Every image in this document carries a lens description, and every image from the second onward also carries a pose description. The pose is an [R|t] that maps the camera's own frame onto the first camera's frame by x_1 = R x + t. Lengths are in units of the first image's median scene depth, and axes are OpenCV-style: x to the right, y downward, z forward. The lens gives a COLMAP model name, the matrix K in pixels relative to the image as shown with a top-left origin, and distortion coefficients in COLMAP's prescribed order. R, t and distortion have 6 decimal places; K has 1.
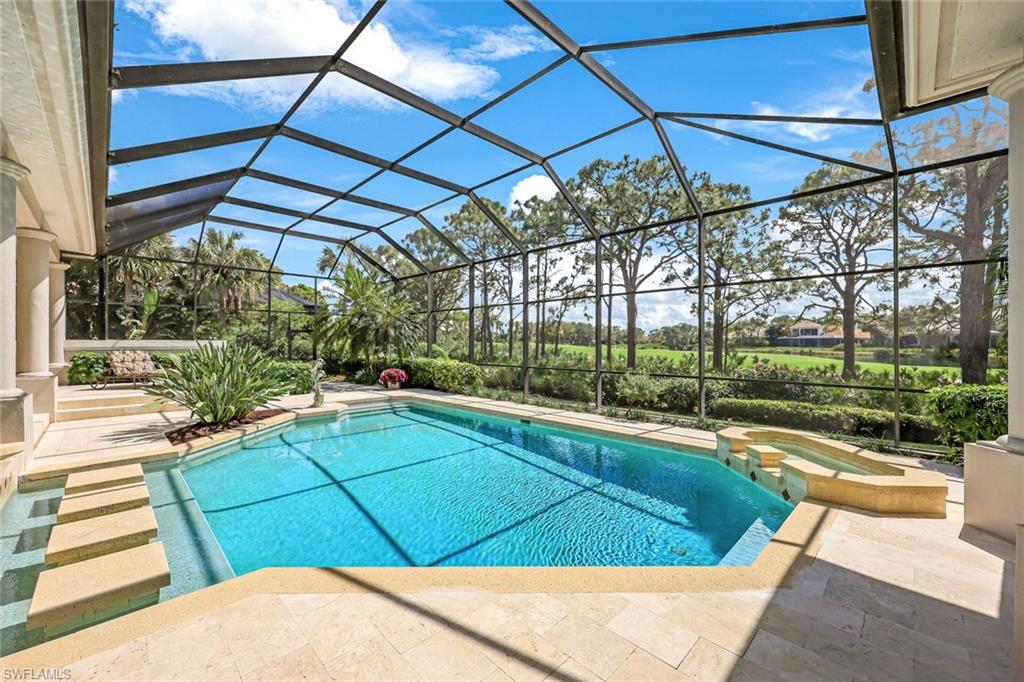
lens RADIAL K [[408.3, 0, 511.3], [0, 408.3, 342.6], [0, 0, 1]] dist [-0.000887, -0.000022]
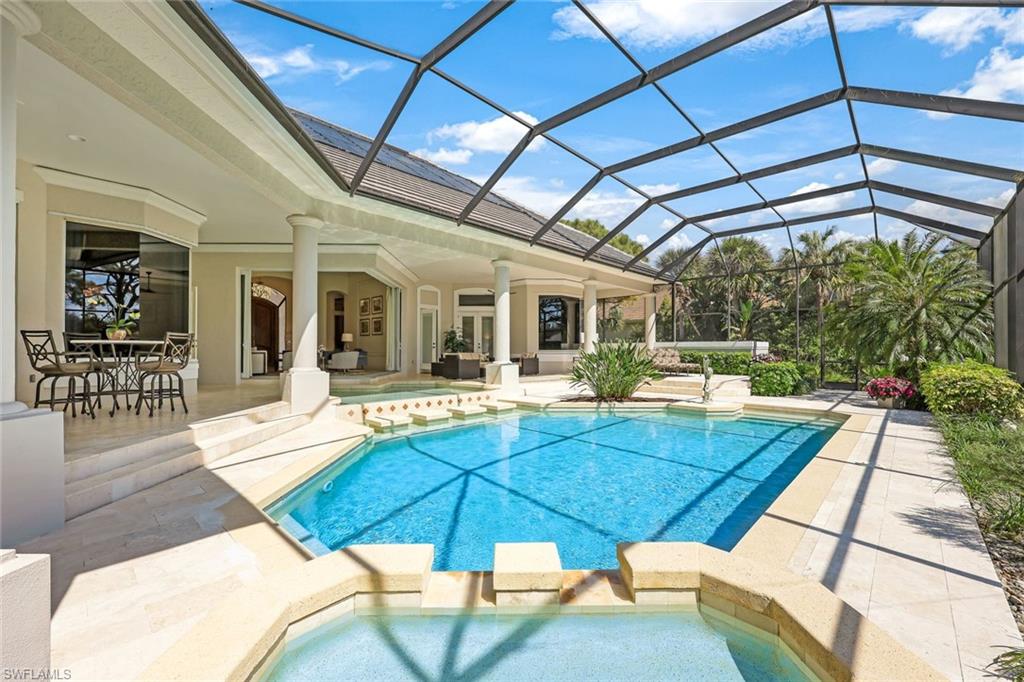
lens RADIAL K [[408.3, 0, 504.4], [0, 408.3, 345.4], [0, 0, 1]] dist [-0.000887, -0.000022]
pose [[0.005283, -0.005357, -0.999972, 0.452251], [-0.004445, 0.999976, -0.005381, 0.019098], [0.999976, 0.004474, 0.005259, 0.432622]]
